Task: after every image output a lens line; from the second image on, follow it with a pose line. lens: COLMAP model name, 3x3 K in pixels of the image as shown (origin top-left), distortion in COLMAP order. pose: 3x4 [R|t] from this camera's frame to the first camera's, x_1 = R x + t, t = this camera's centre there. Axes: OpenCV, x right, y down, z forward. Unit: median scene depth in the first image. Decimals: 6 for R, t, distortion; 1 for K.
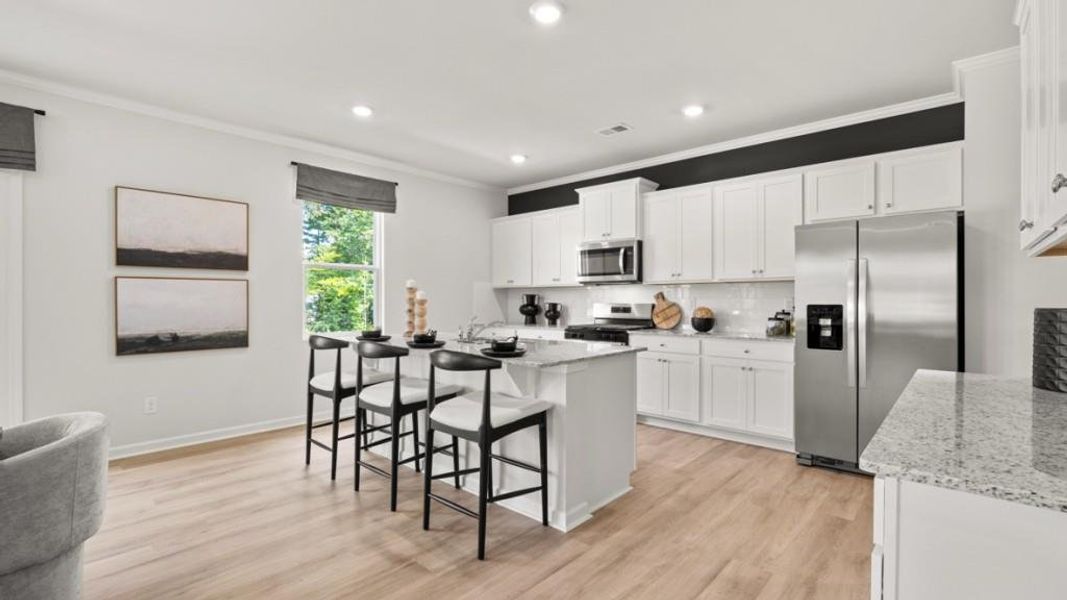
lens RADIAL K [[481.7, 0, 533.8], [0, 481.7, 301.8], [0, 0, 1]] dist [-0.009965, 0.000198]
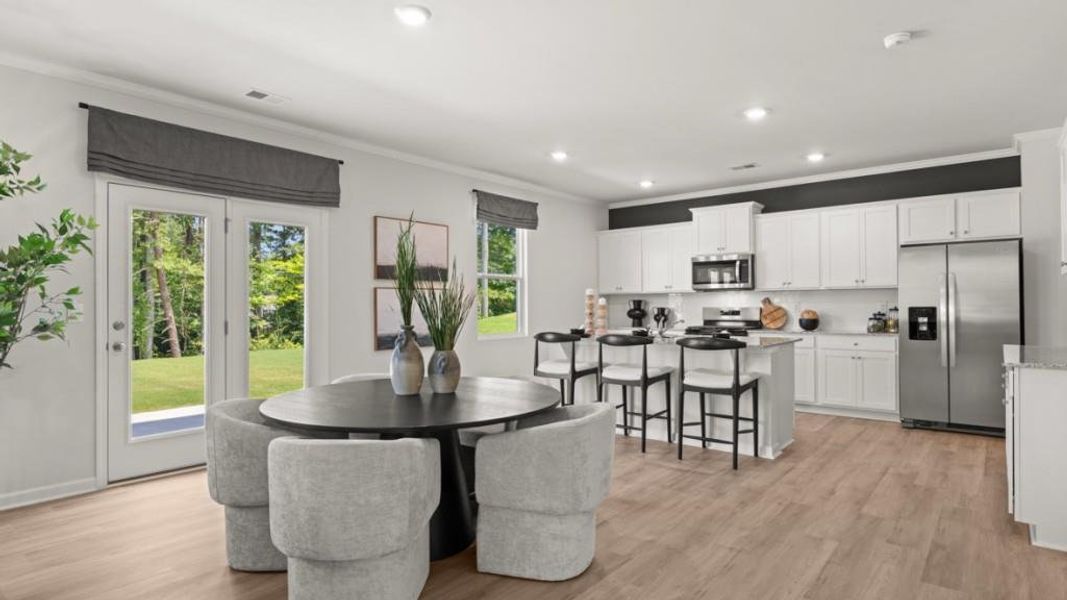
lens RADIAL K [[574.7, 0, 533.5], [0, 574.7, 300.0], [0, 0, 1]] dist [0.001542, -0.000493]
pose [[0.998756, -0.004825, 0.049637, -0.455276], [0.005500, 0.999894, -0.013475, 0.001804], [-0.049566, 0.013731, 0.998676, -0.451660]]
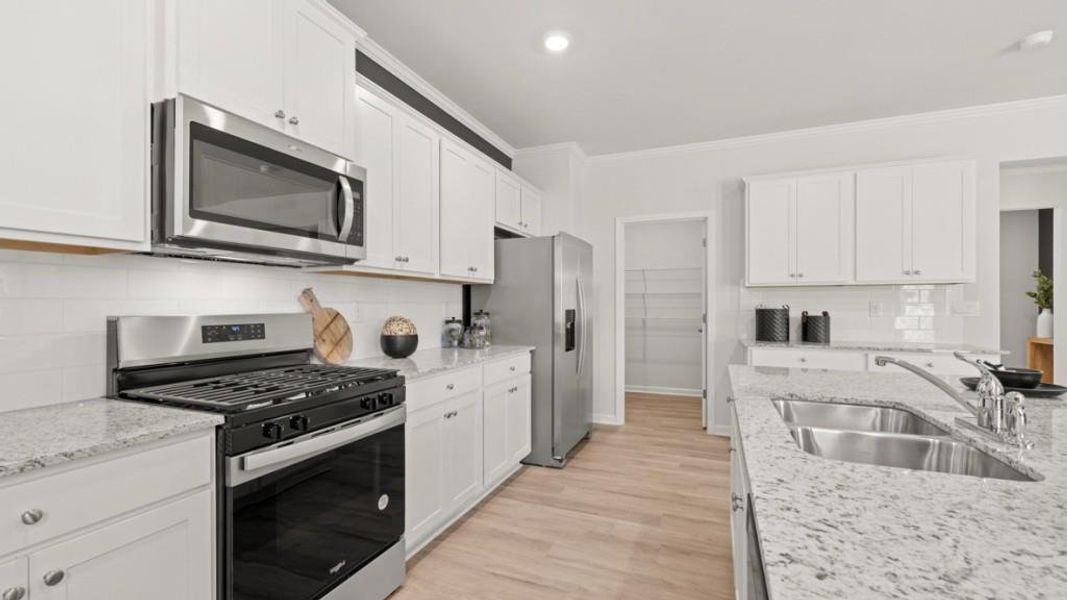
lens RADIAL K [[451.1, 0, 529.7], [0, 451.1, 307.8], [0, 0, 1]] dist [-0.008276, -0.000126]
pose [[-0.342086, -0.000438, 0.939669, -0.259698], [0.004488, 0.999988, 0.002100, -0.002111], [-0.939658, 0.004936, -0.342080, 1.144778]]
